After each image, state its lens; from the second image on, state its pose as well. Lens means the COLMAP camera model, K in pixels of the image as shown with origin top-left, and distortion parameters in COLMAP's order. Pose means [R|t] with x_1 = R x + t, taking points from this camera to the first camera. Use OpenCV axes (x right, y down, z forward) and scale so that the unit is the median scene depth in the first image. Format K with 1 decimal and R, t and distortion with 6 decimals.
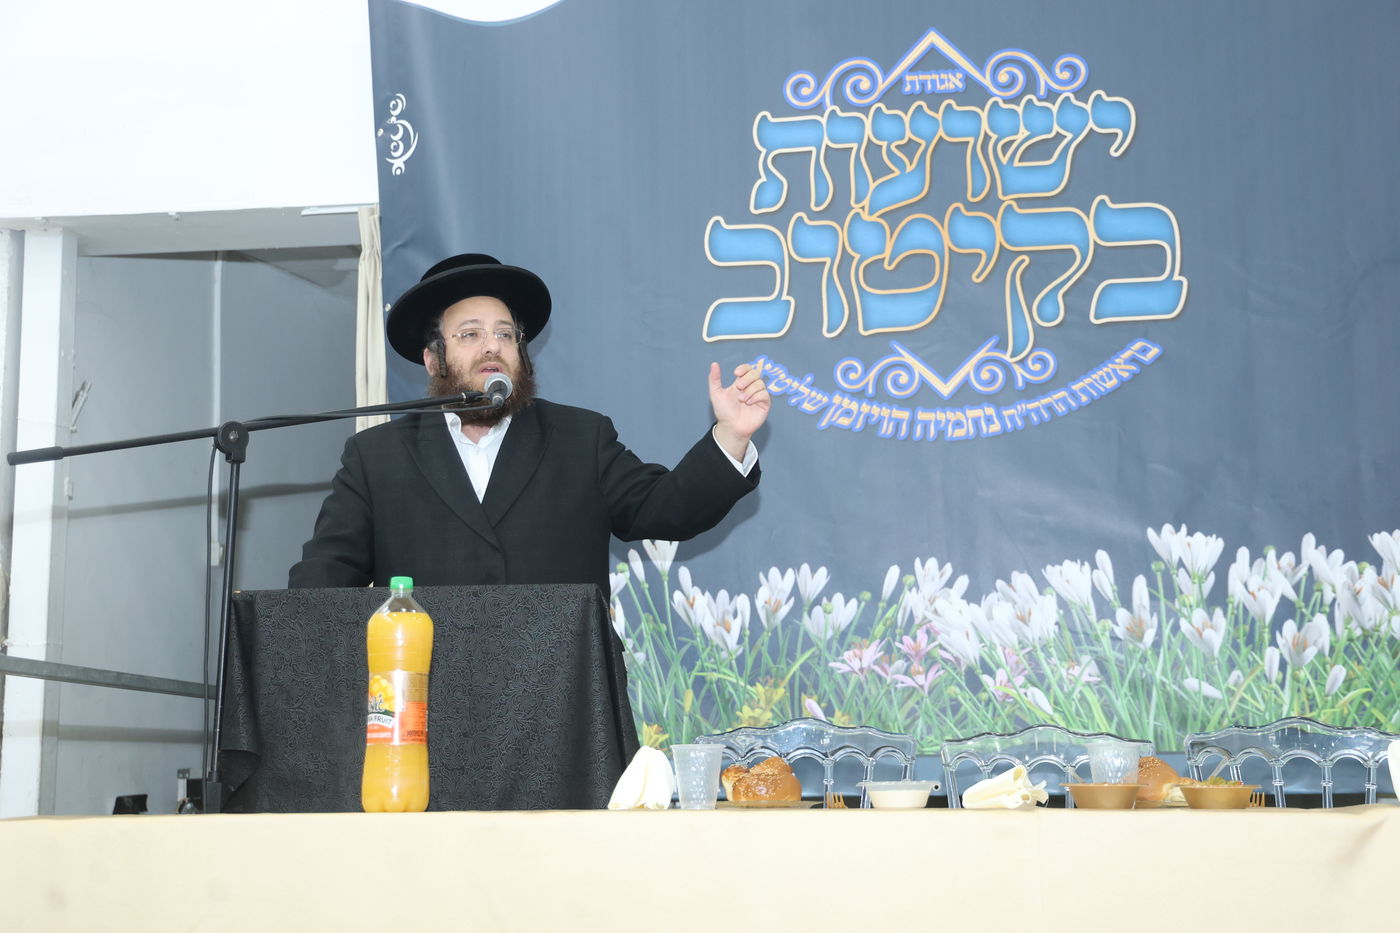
lens RADIAL K [[2013.2, 0, 687.8], [0, 2013.2, 473.9], [0, 0, 1]] dist [0.121225, 0.000000]
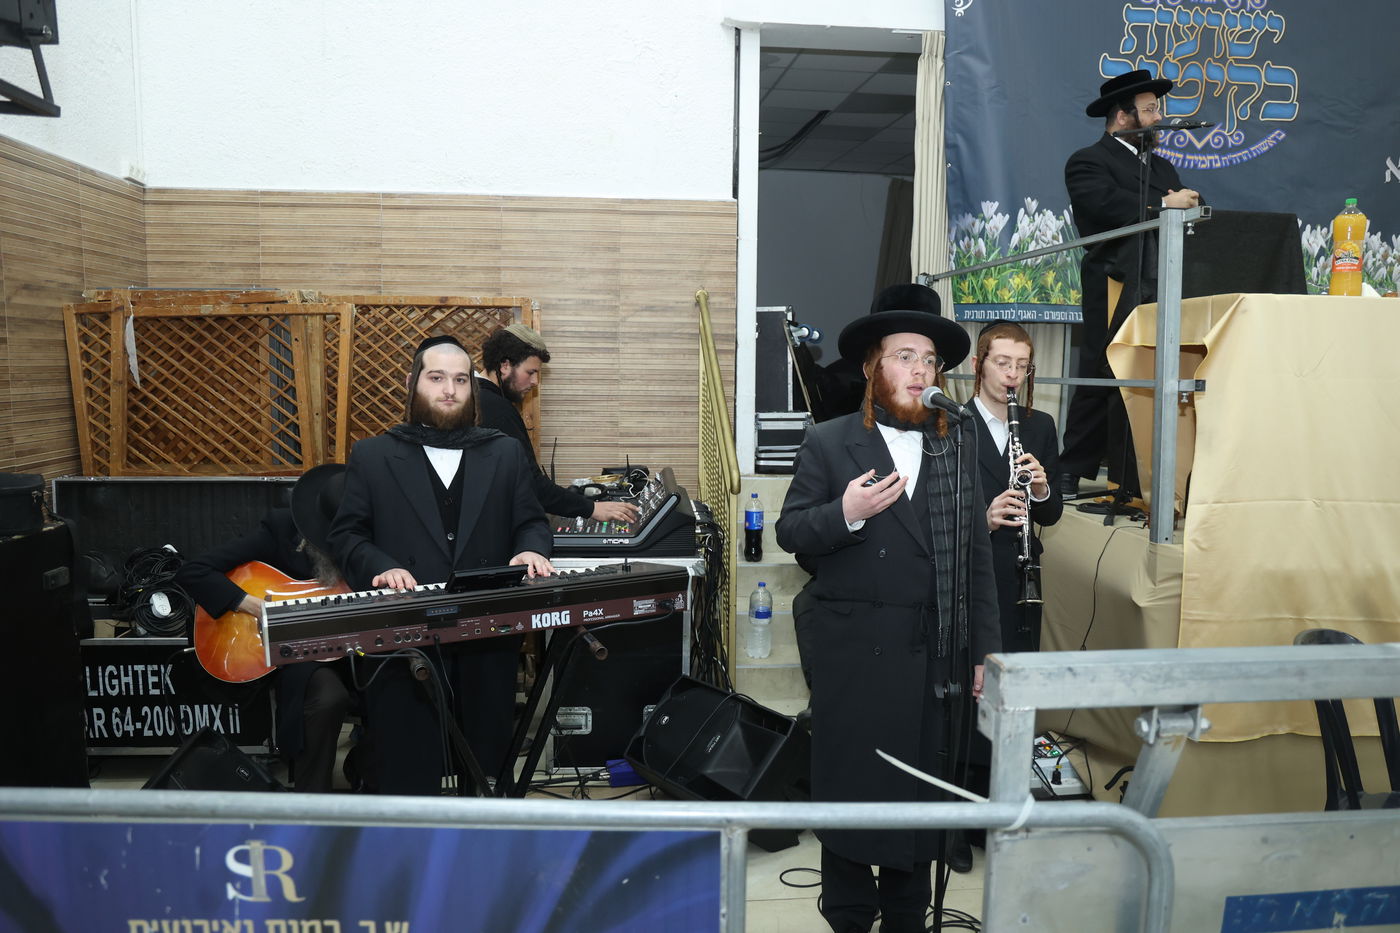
lens RADIAL K [[972.1, 0, 696.5], [0, 972.1, 473.5], [0, 0, 1]] dist [-0.086940, 0.045709]
pose [[0.975470, -0.015255, 0.219604, -0.641704], [-0.046145, 0.961261, 0.271749, 0.048086], [-0.215242, -0.275217, 0.936977, 0.036345]]
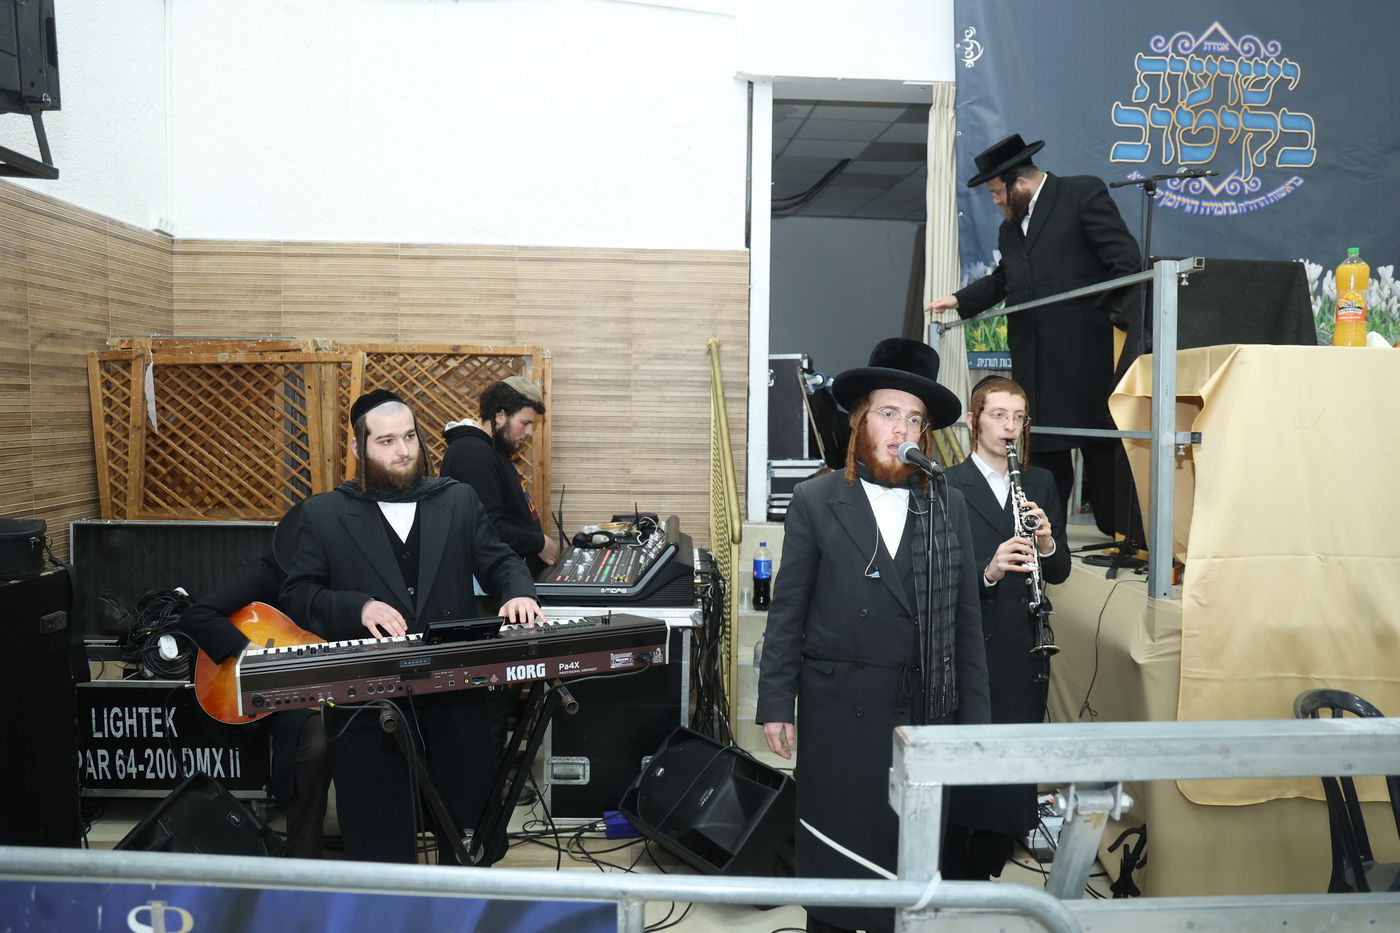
lens RADIAL K [[972.1, 0, 692.2], [0, 972.1, 471.6], [0, 0, 1]] dist [-0.086940, 0.045709]
pose [[0.983190, -0.000461, 0.182587, -0.619319], [-0.041950, 0.972676, 0.228346, 0.043033], [-0.177704, -0.232167, 0.956305, 0.032889]]
